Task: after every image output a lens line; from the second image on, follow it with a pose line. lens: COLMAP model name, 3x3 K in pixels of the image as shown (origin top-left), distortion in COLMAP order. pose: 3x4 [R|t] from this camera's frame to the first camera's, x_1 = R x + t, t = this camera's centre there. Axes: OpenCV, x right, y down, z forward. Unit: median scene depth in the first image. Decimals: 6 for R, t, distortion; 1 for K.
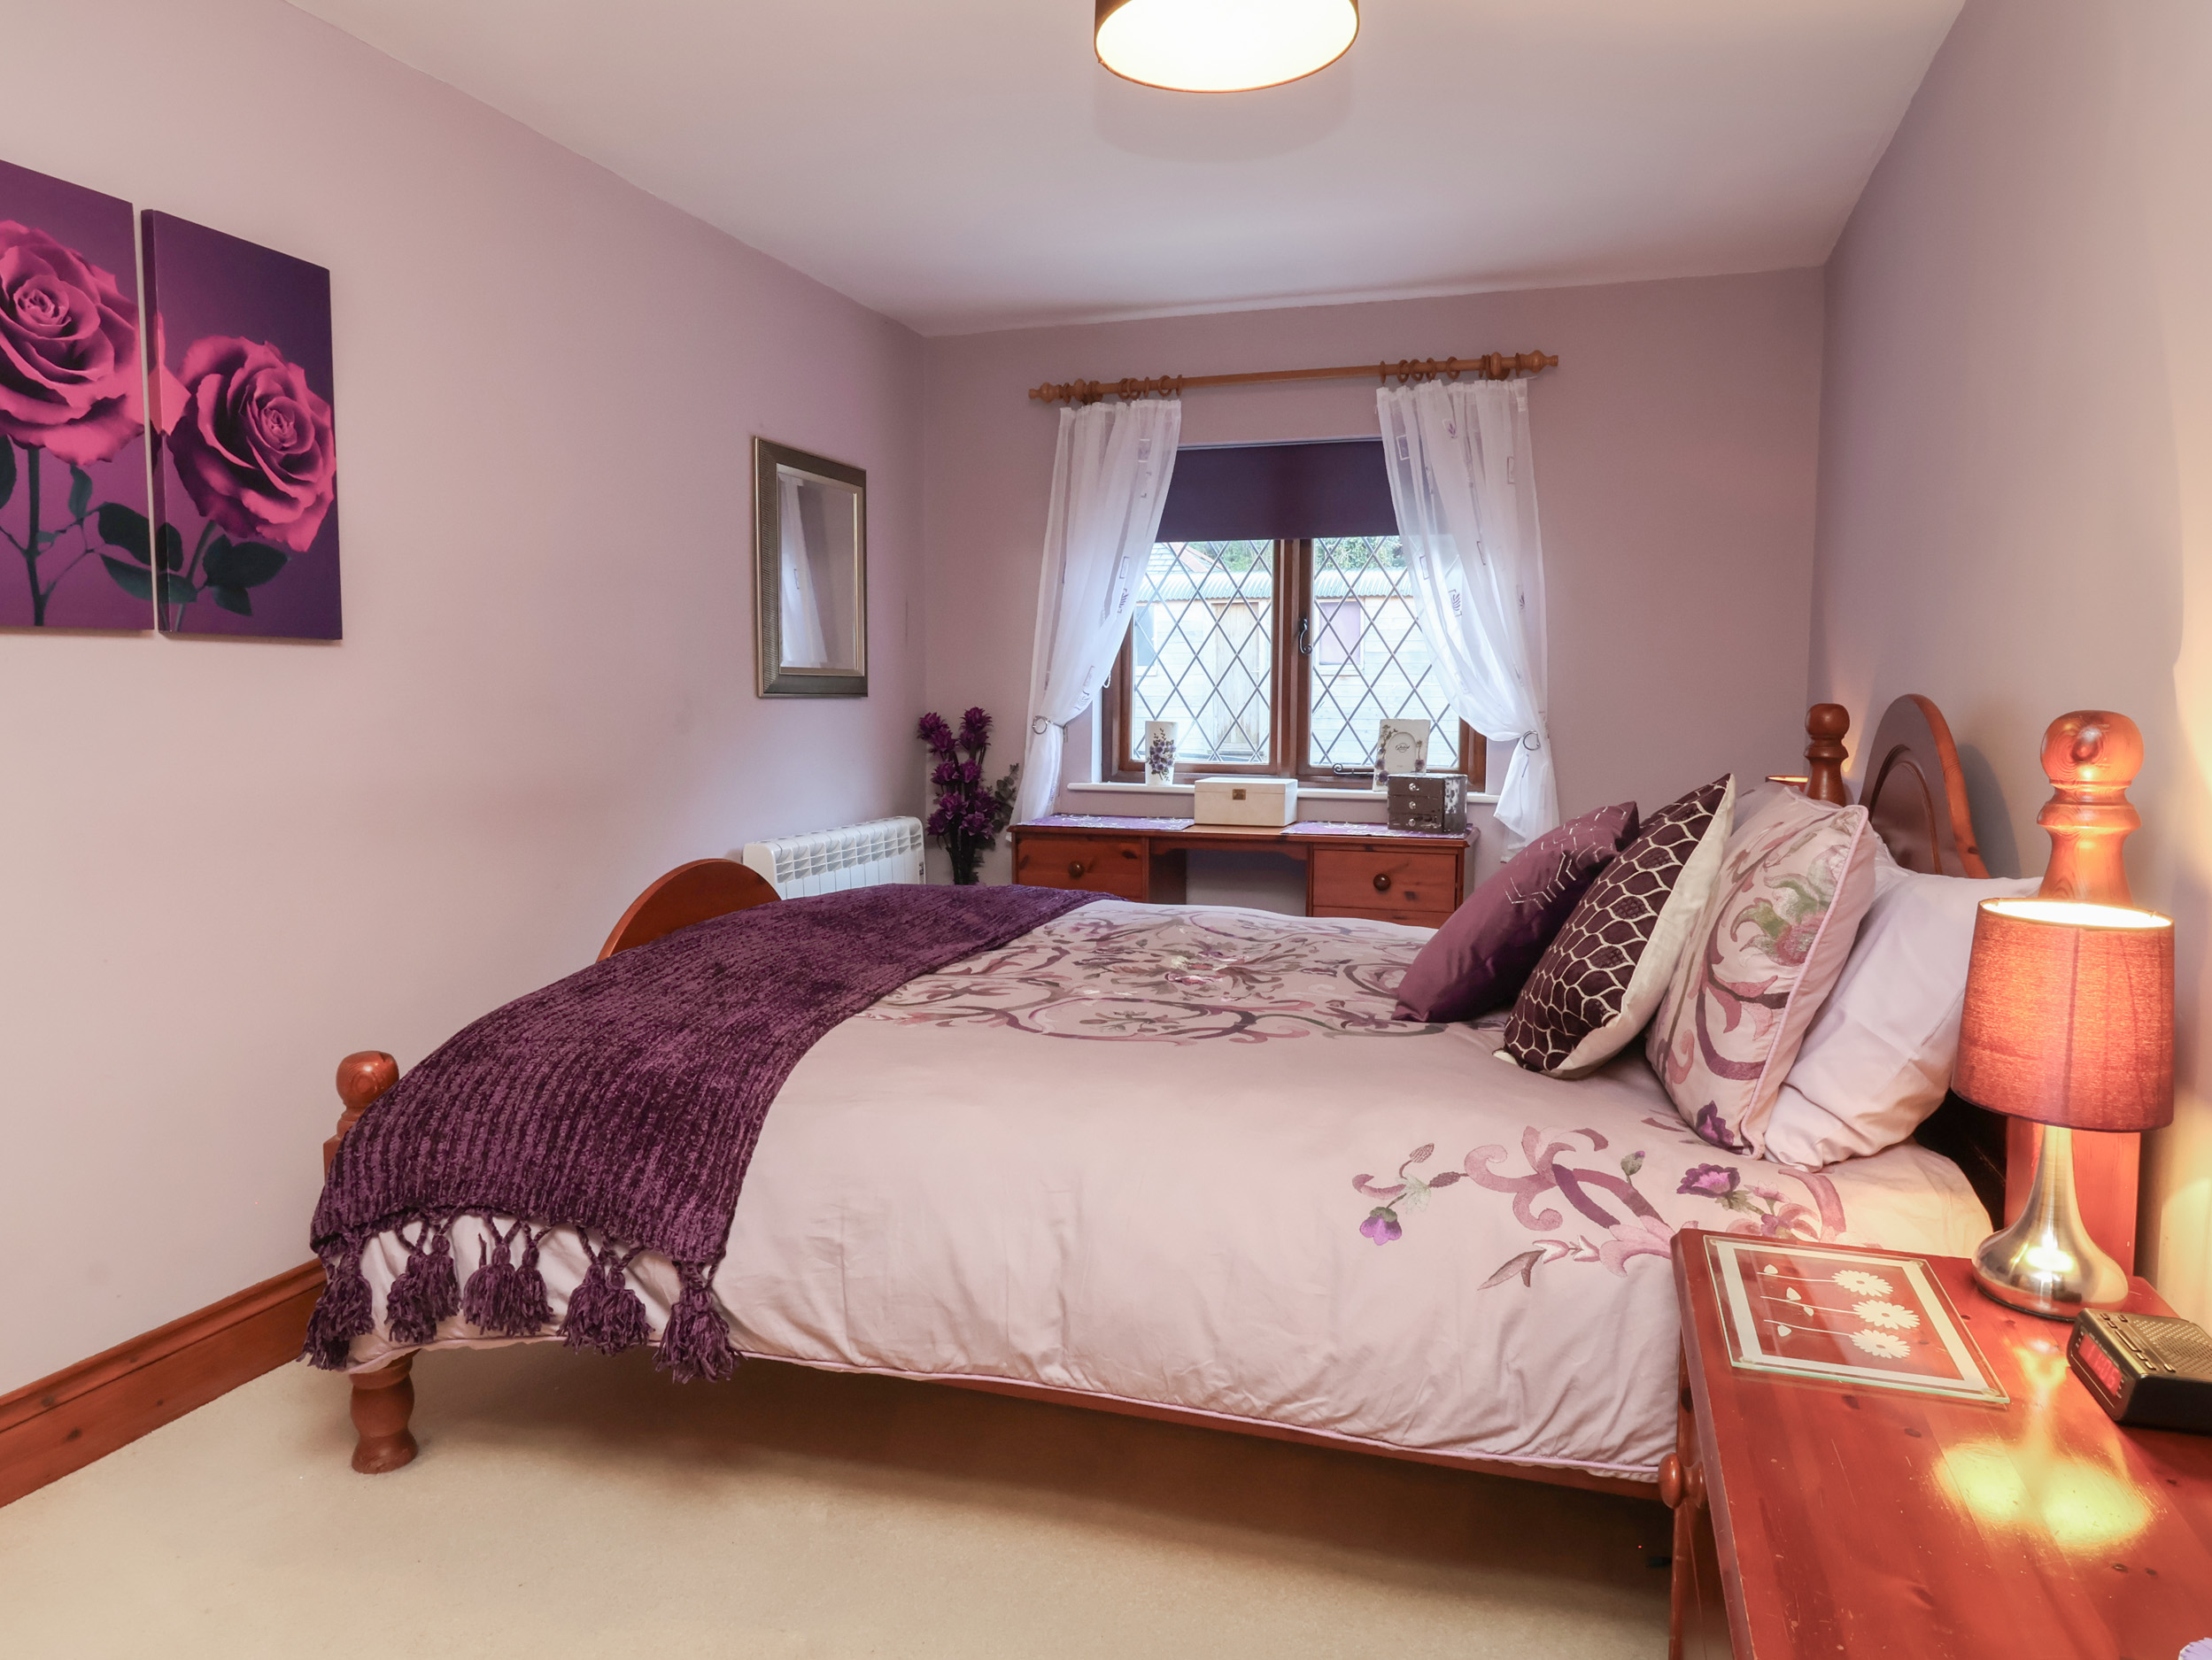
lens RADIAL K [[1422.1, 0, 1105.4], [0, 1422.1, 836.4], [0, 0, 1]] dist [0.002889, 0.000110]
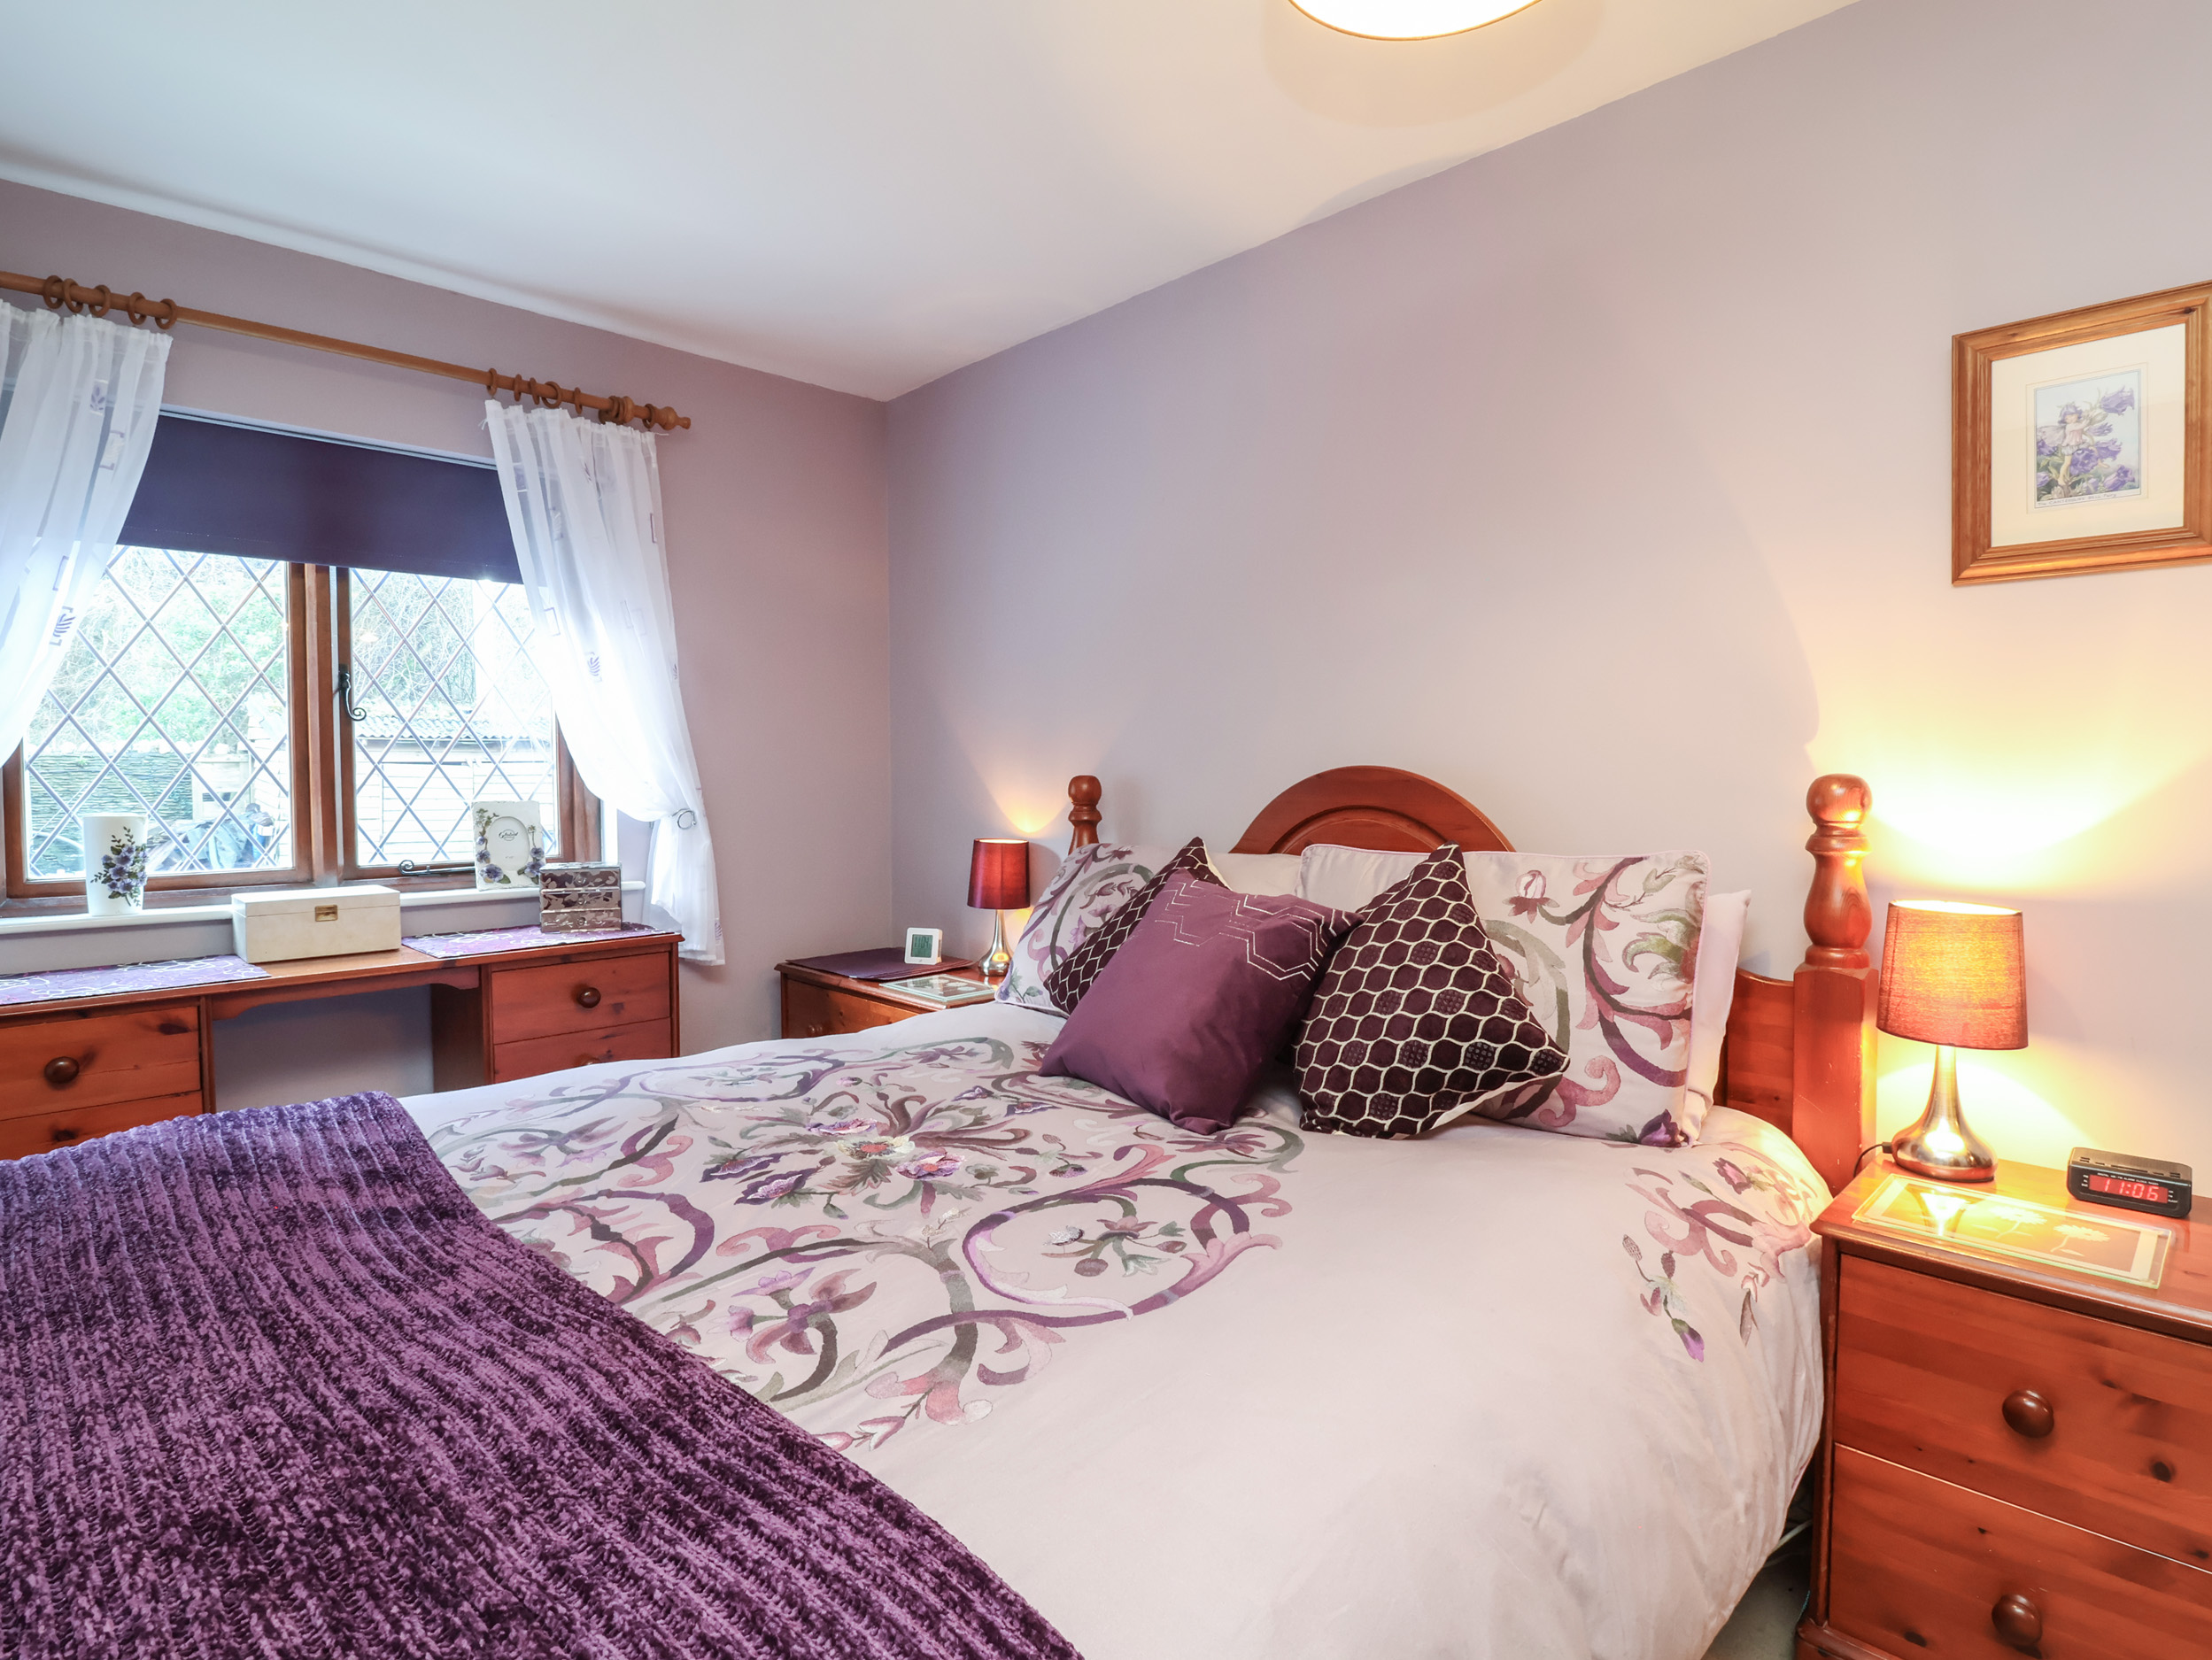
lens RADIAL K [[1165.5, 0, 1132.6], [0, 1165.5, 820.2], [0, 0, 1]] dist [0.001403, -0.016377]
pose [[0.441050, -0.044005, 0.896403, -0.242768], [0.095642, 0.995414, 0.001808, -0.037606], [-0.892372, 0.084937, 0.443236, 0.373031]]
